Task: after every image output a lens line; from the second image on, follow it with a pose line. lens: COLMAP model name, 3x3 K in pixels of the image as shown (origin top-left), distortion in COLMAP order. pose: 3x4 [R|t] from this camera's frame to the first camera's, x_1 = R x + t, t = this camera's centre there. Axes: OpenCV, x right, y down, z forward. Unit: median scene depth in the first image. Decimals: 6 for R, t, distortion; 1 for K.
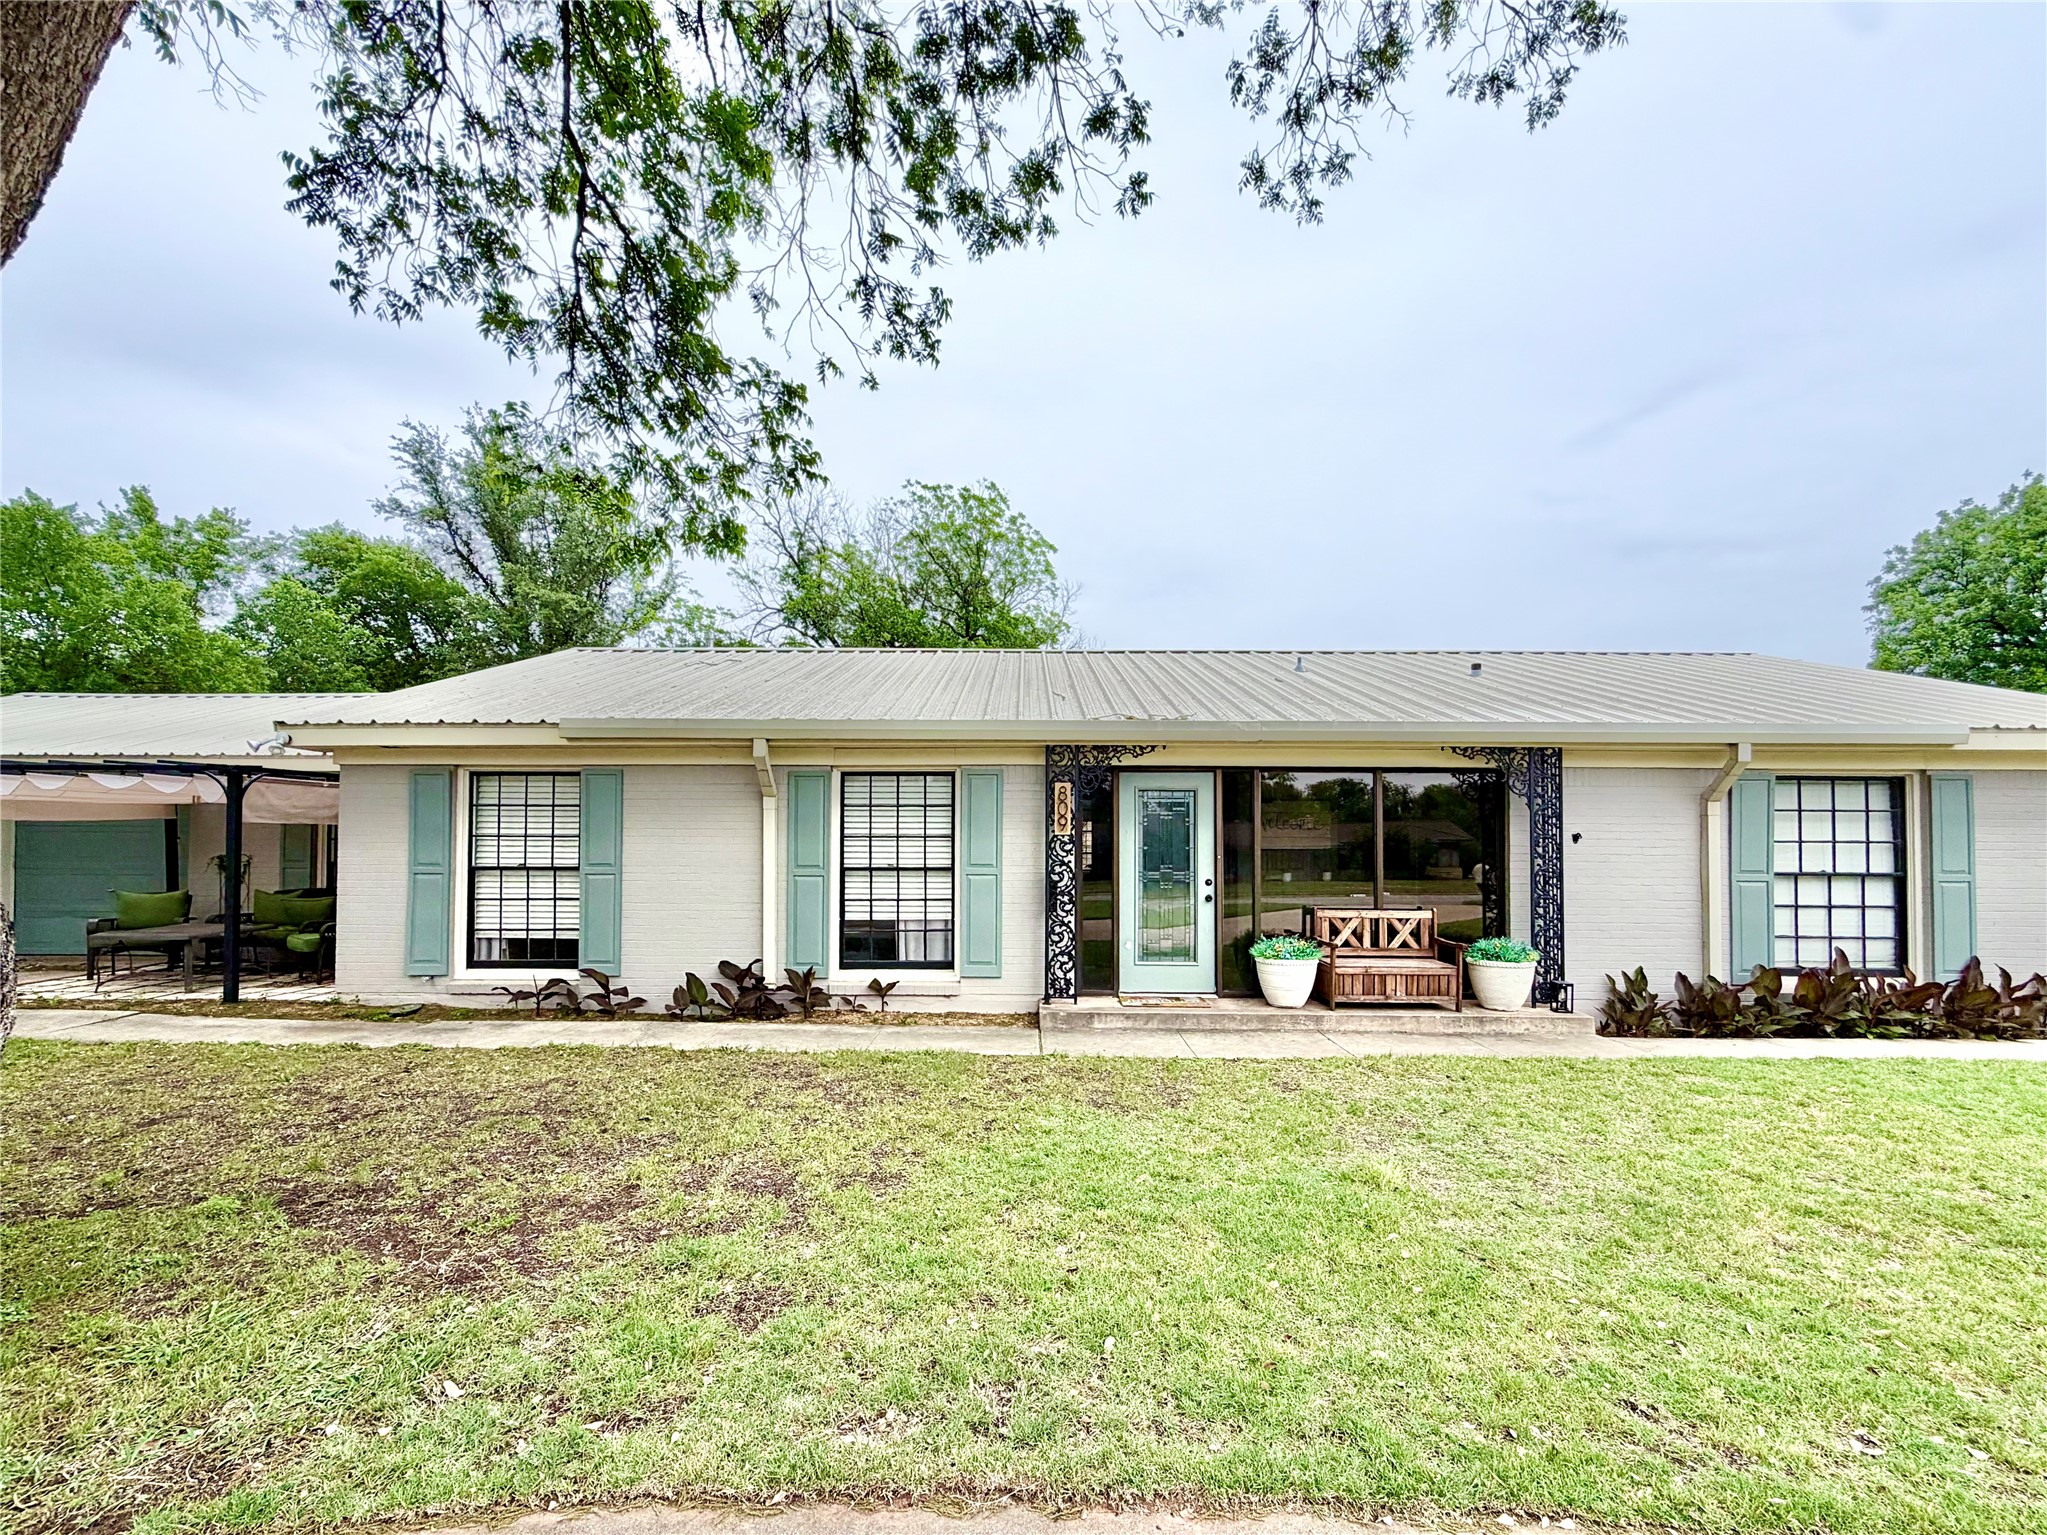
lens RADIAL K [[815.3, 0, 1019.6], [0, 815.3, 855.9], [0, 0, 1]] dist [-0.000701, -0.000276]
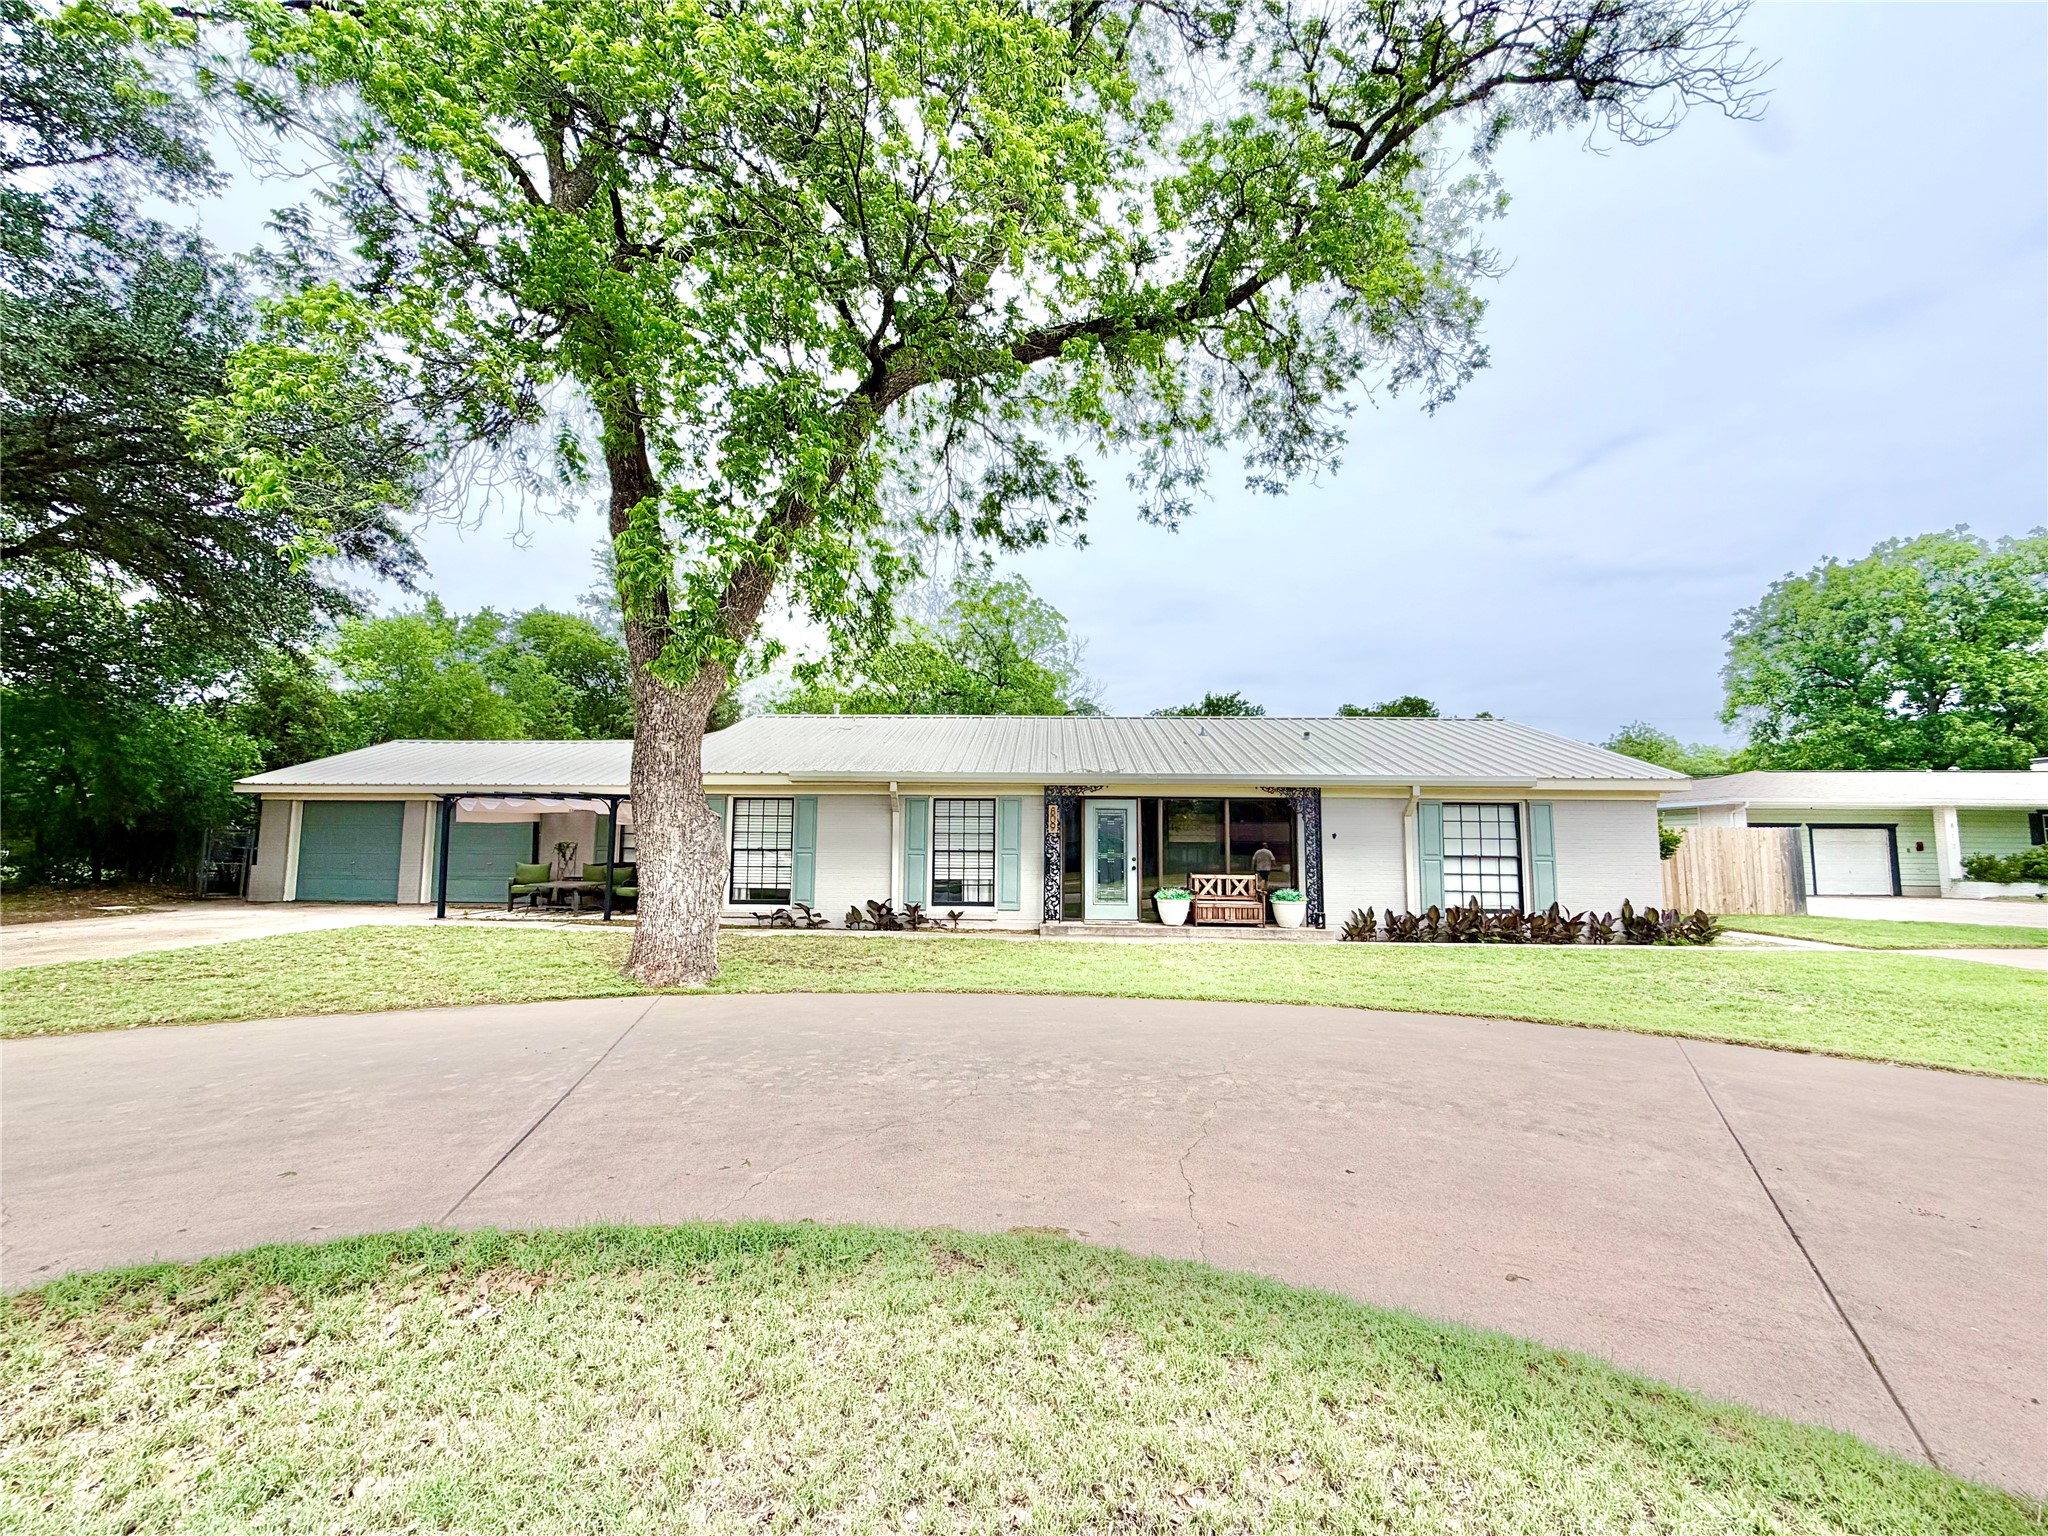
lens RADIAL K [[815.7, 0, 1023.1], [0, 815.7, 795.6], [0, 0, 1]] dist [-0.000701, -0.000276]
pose [[0.999597, 0.003323, -0.028194, 0.034983], [-0.005508, 0.996954, -0.077796, 0.034121], [0.027850, 0.077920, 0.996571, -0.847894]]
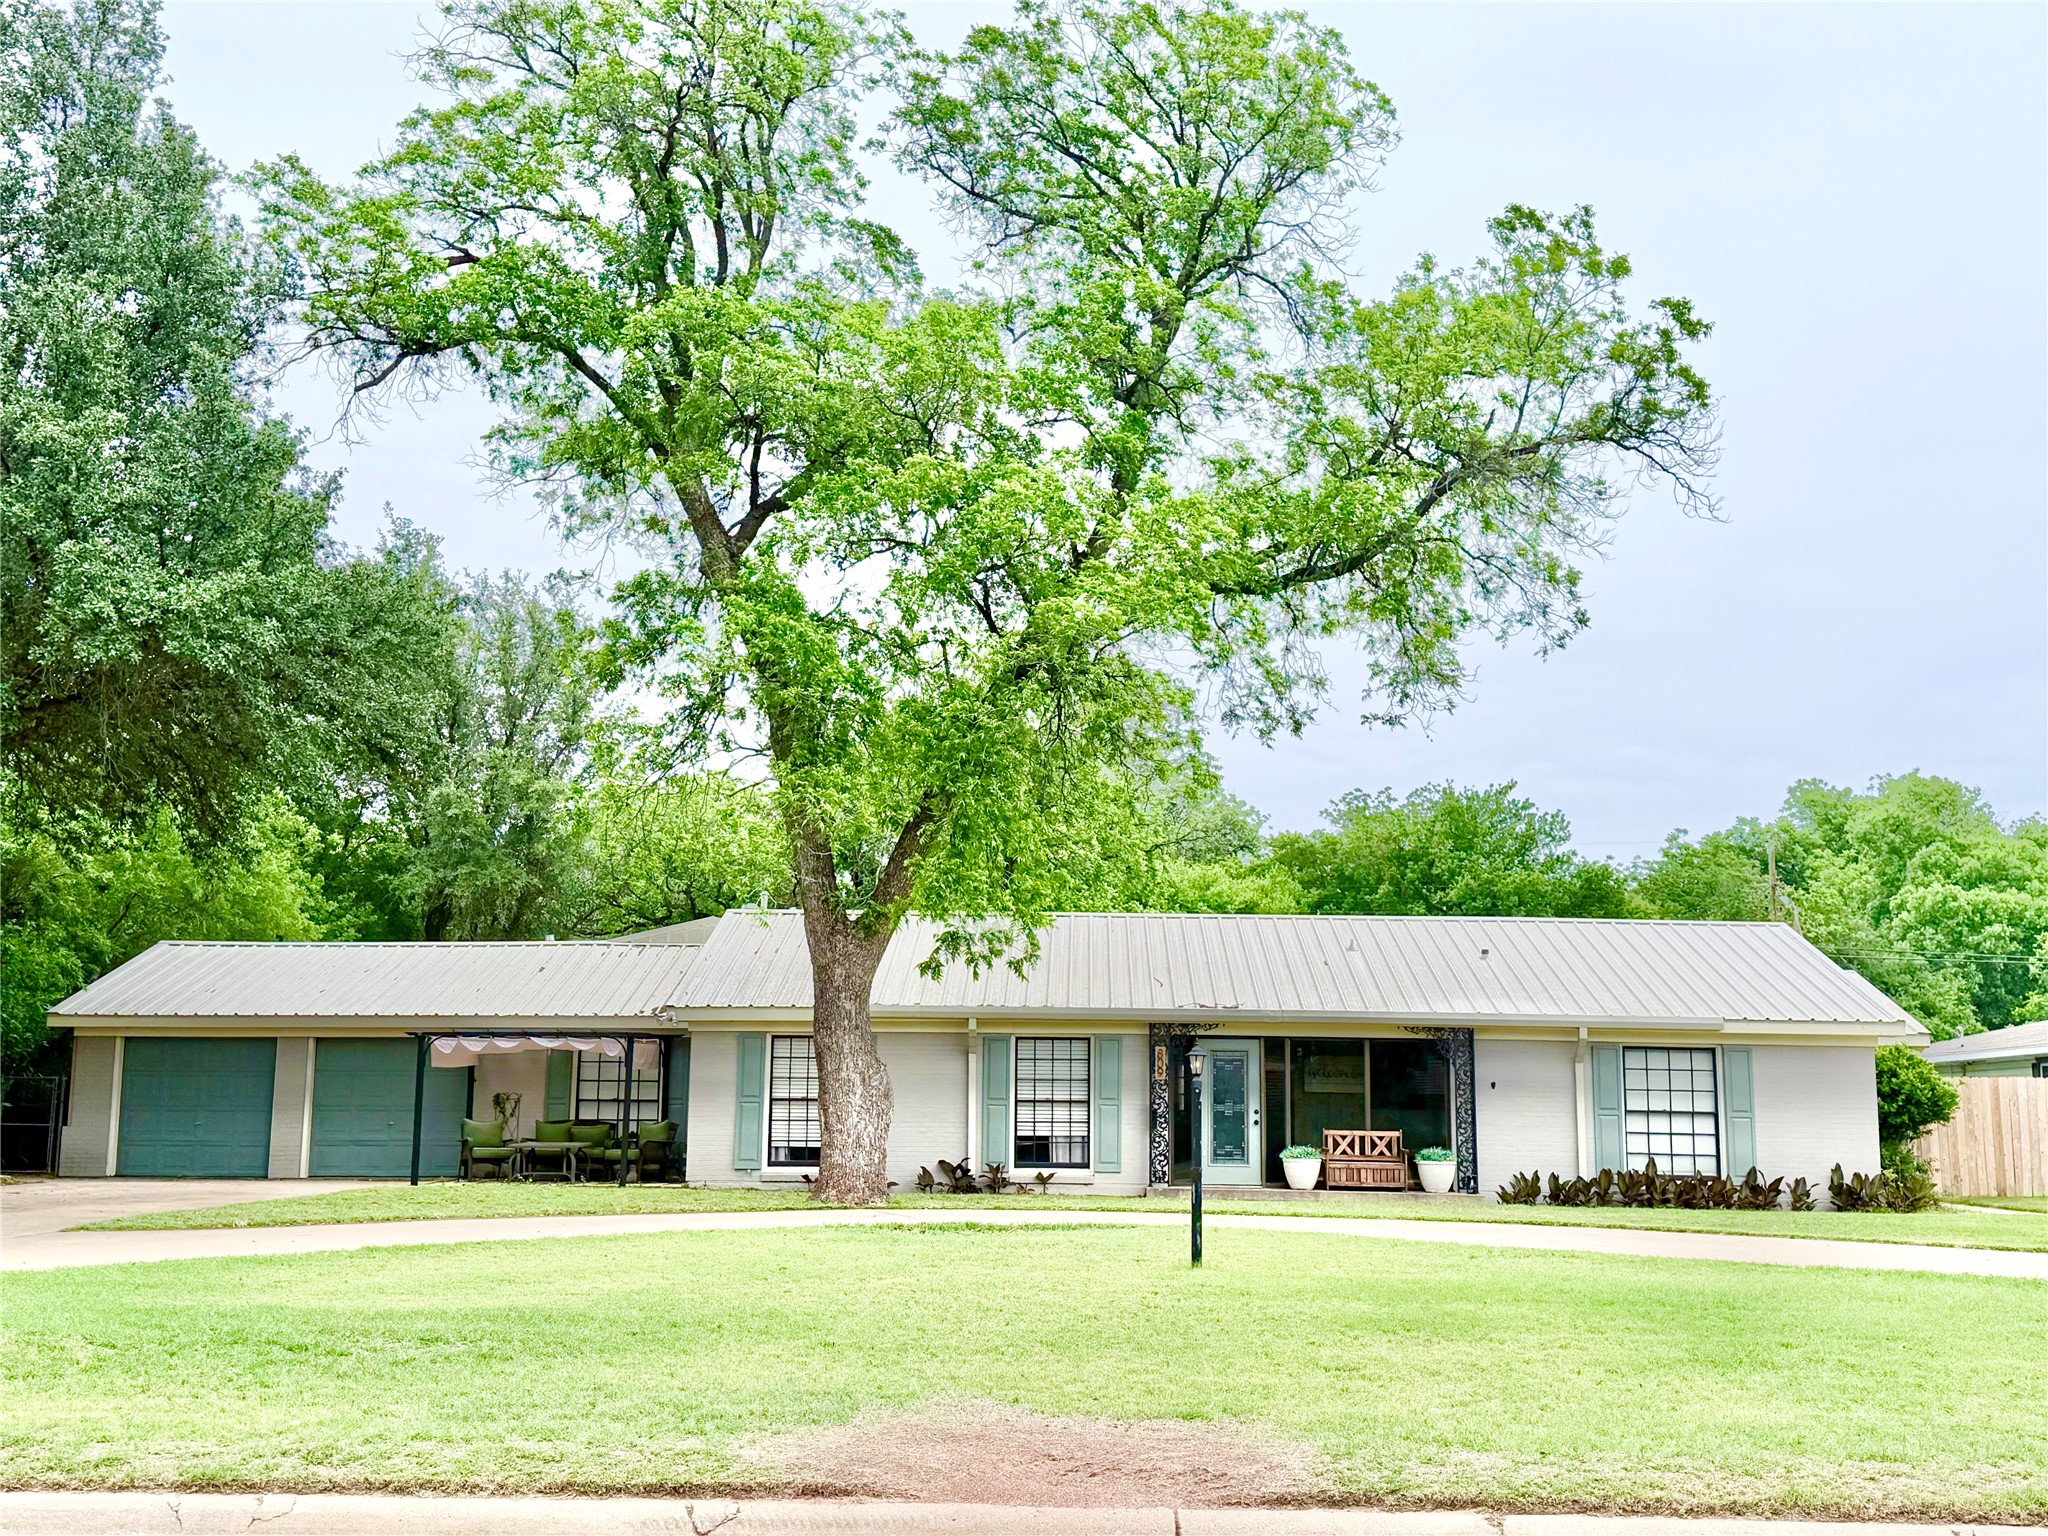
lens RADIAL K [[2330.8, 0, 1014.9], [0, 2330.8, 778.9], [0, 0, 1]] dist [0.099154, 0.000000]
pose [[0.999724, 0.004552, -0.023060, -0.123949], [-0.008184, 0.987092, -0.159947, 0.122473], [0.022034, 0.160092, 0.986856, -3.480281]]
